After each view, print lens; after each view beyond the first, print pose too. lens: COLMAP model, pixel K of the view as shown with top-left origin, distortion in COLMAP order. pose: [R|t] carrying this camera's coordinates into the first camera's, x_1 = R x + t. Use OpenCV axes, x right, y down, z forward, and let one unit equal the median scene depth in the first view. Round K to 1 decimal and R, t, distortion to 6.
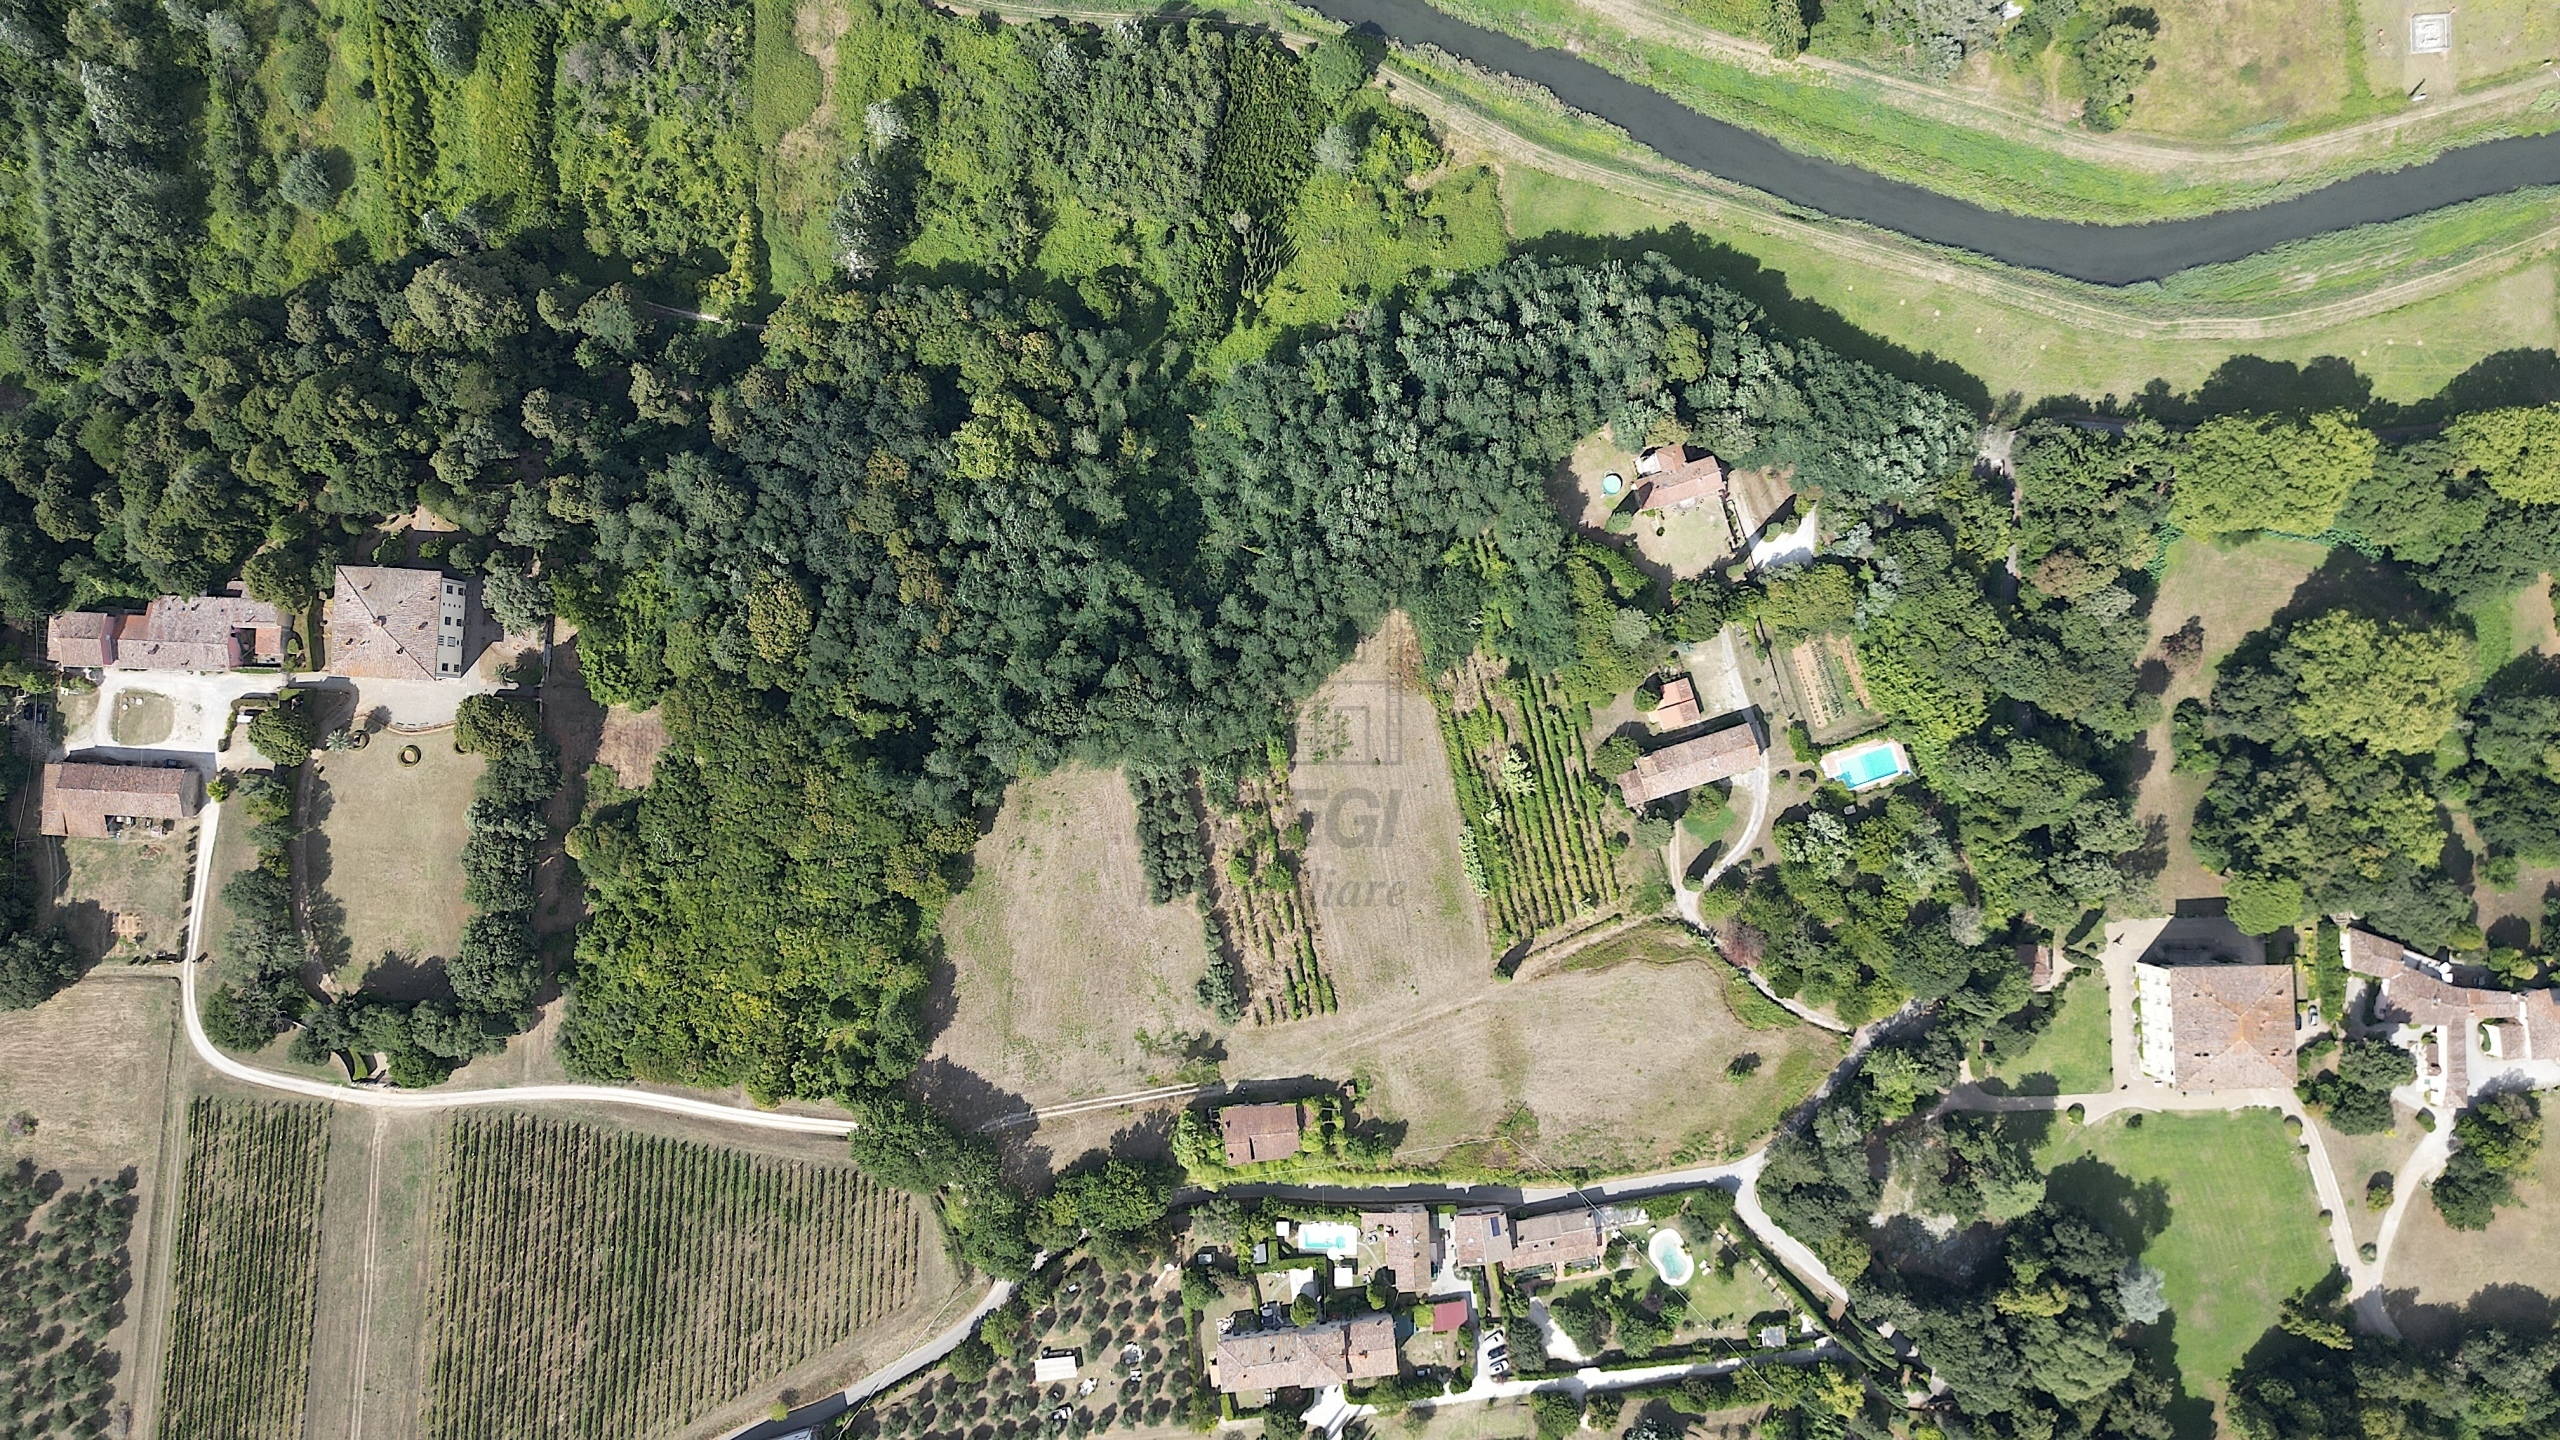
lens RADIAL K [[1796.5, 0, 1269.3], [0, 1796.5, 714.3], [0, 0, 1]] dist [0.072786, -0.072511]
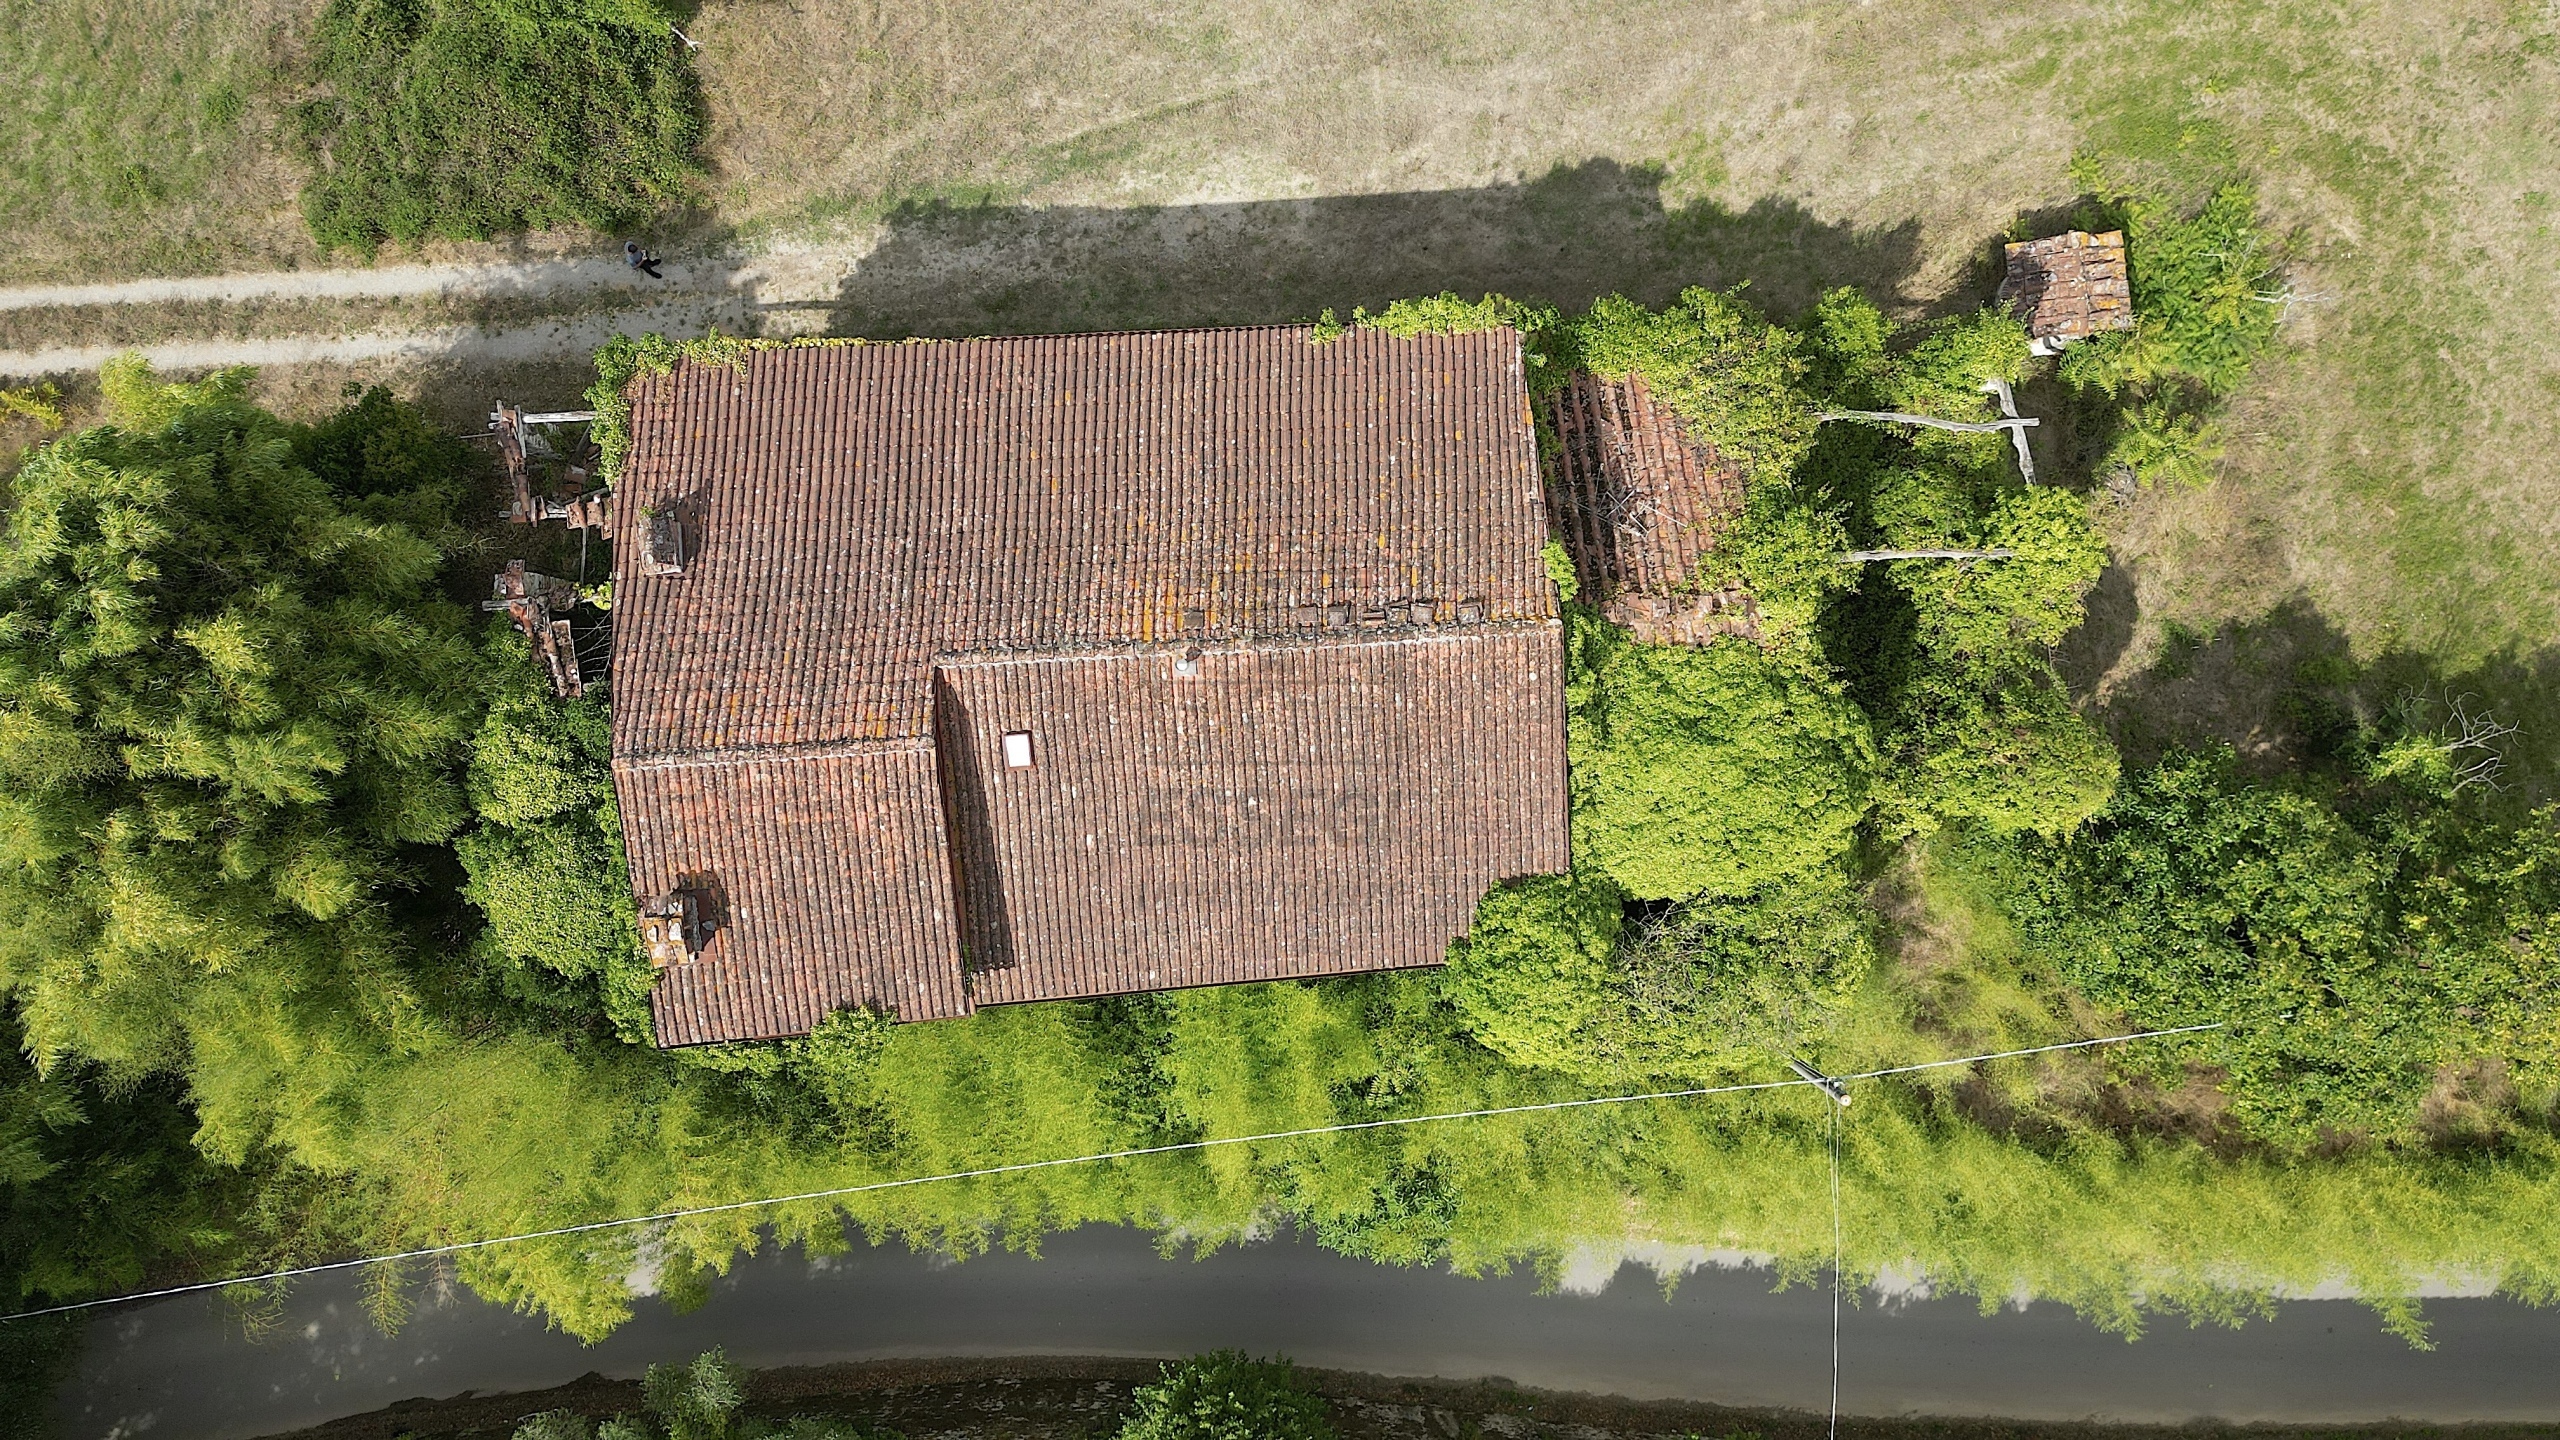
lens RADIAL K [[1796.5, 0, 1264.0], [0, 1796.5, 725.0], [0, 0, 1]] dist [0.072786, -0.072511]
pose [[0.999885, 0.012044, -0.009251, 0.003800], [-0.012076, 0.999921, -0.003366, 0.231238], [0.009209, 0.003477, 0.999952, 0.899886]]
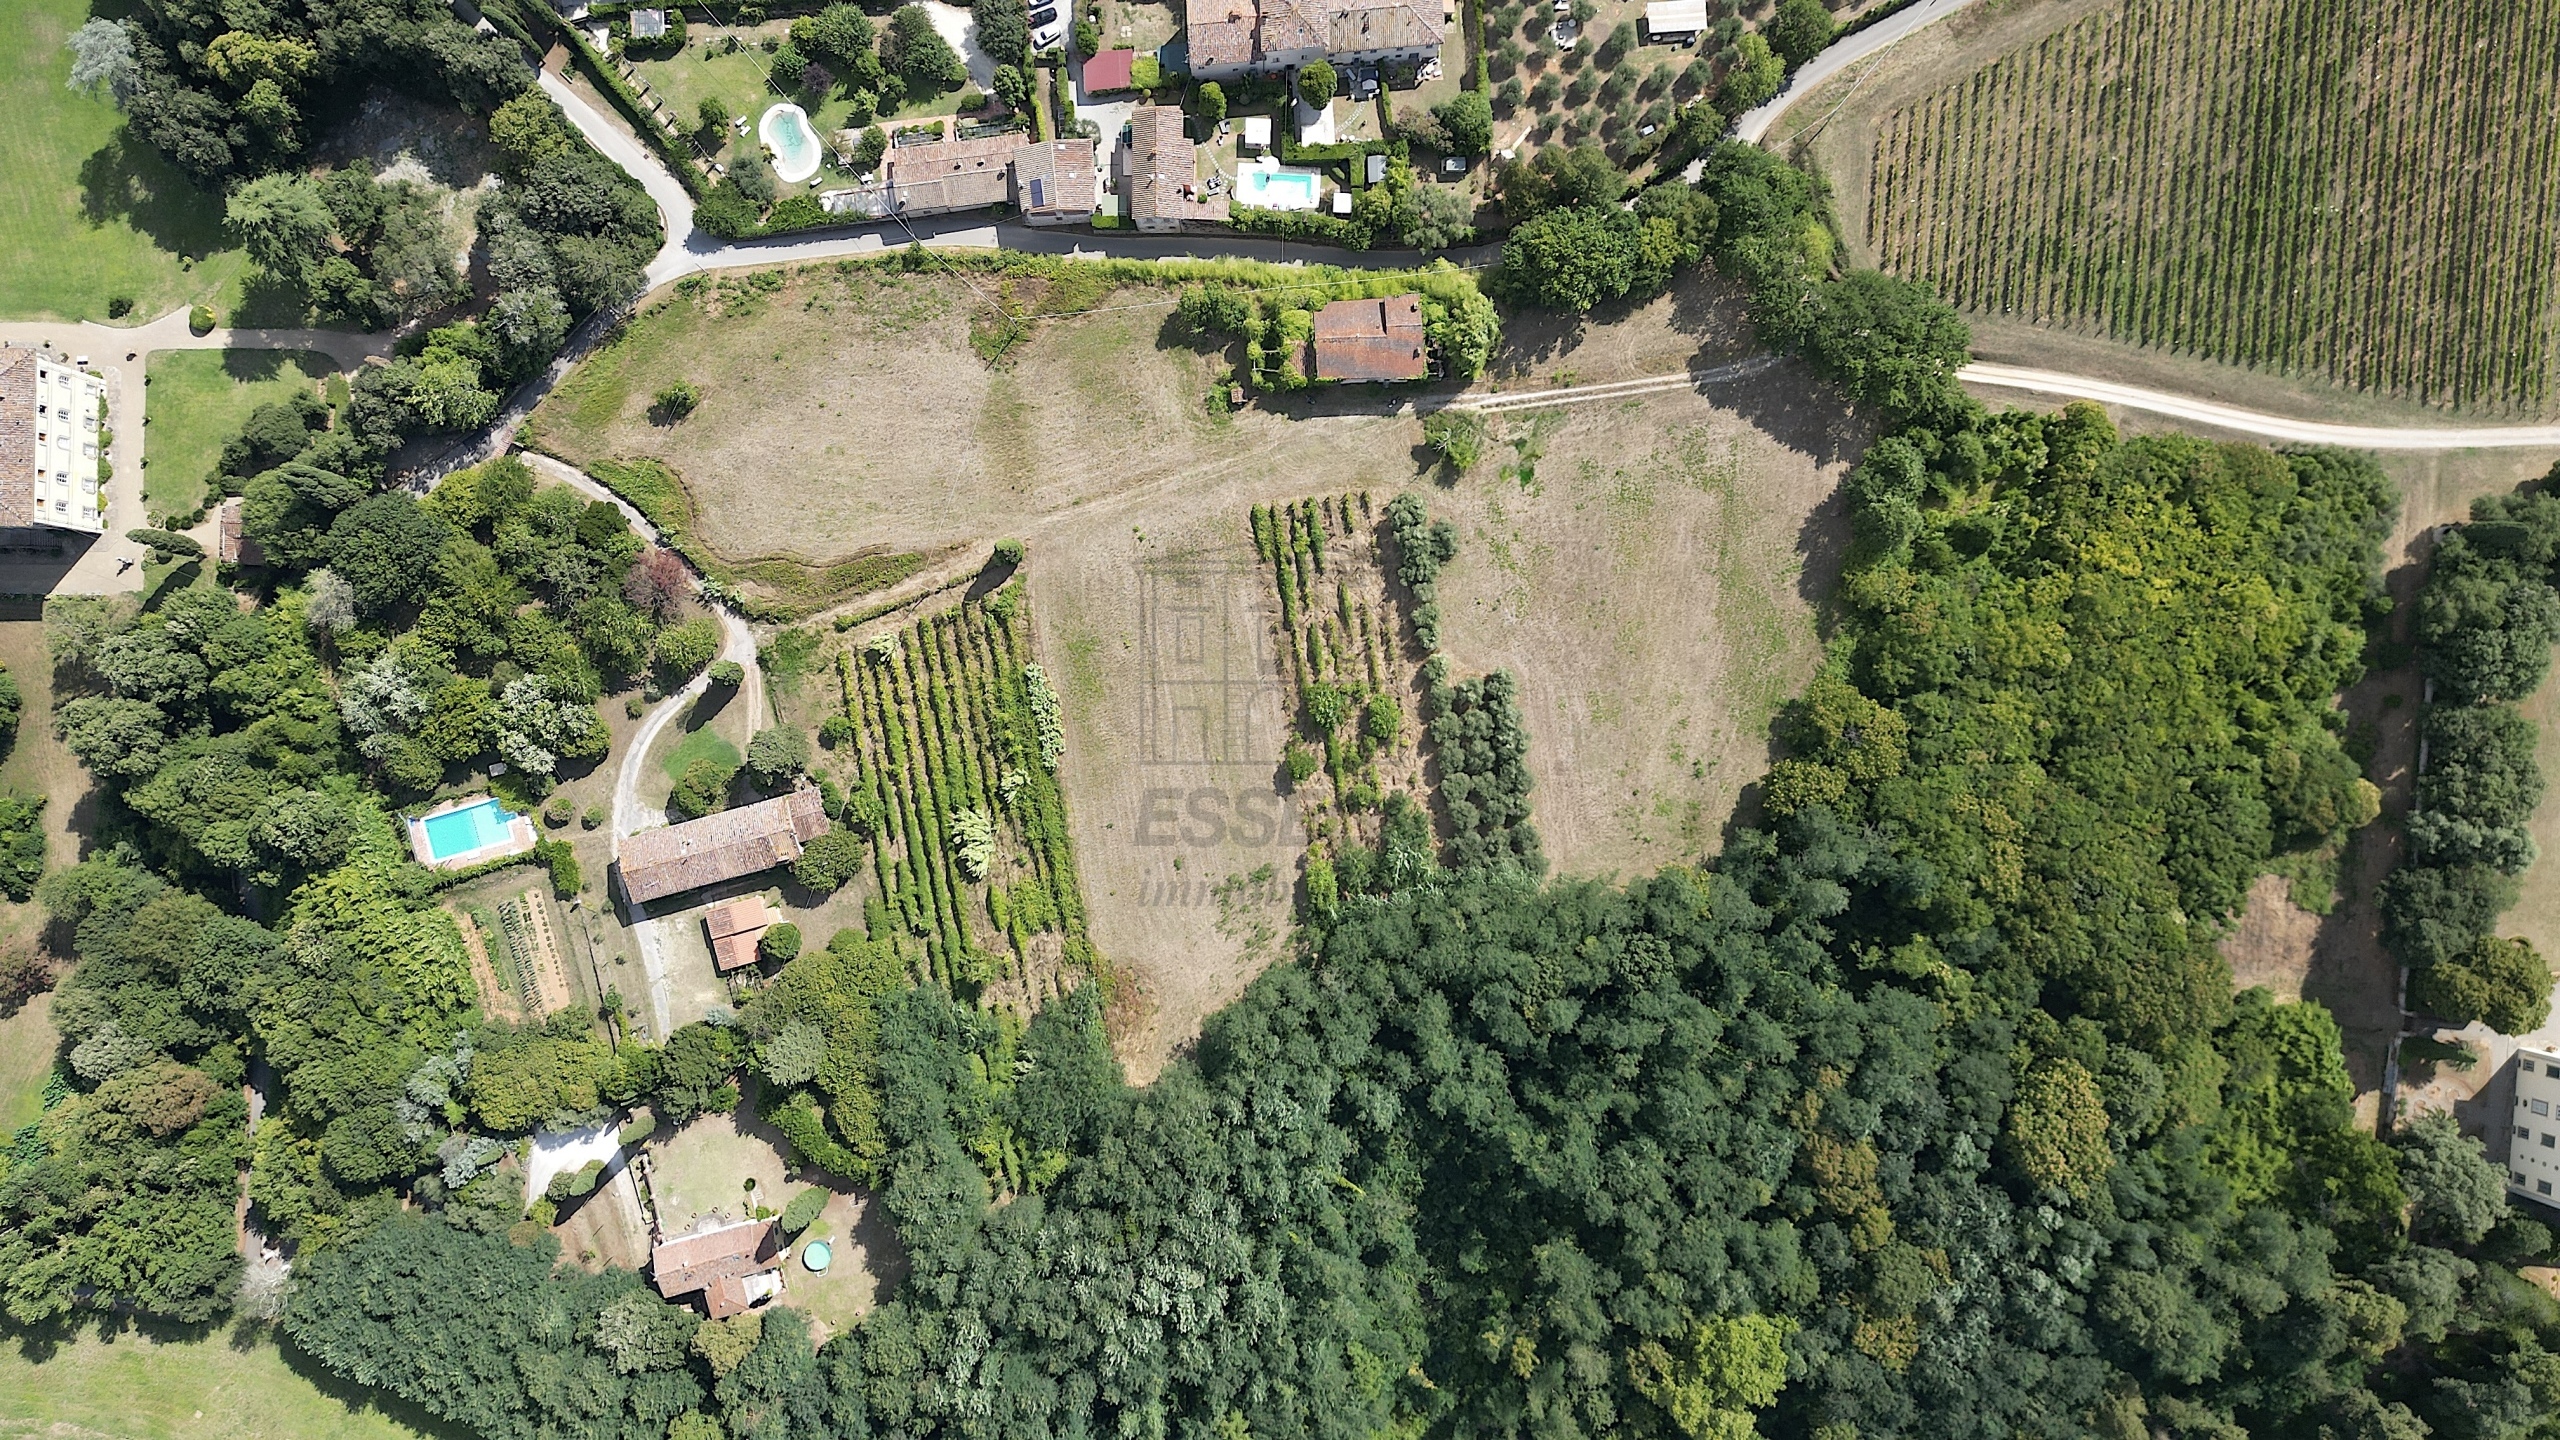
lens RADIAL K [[1796.5, 0, 1272.6], [0, 1796.5, 706.3], [0, 0, 1]] dist [0.072786, -0.072511]
pose [[-0.999117, -0.041105, 0.008660, 0.020226], [0.041408, -0.998406, 0.038360, 0.062809], [0.007069, 0.038685, 0.999226, 0.309969]]
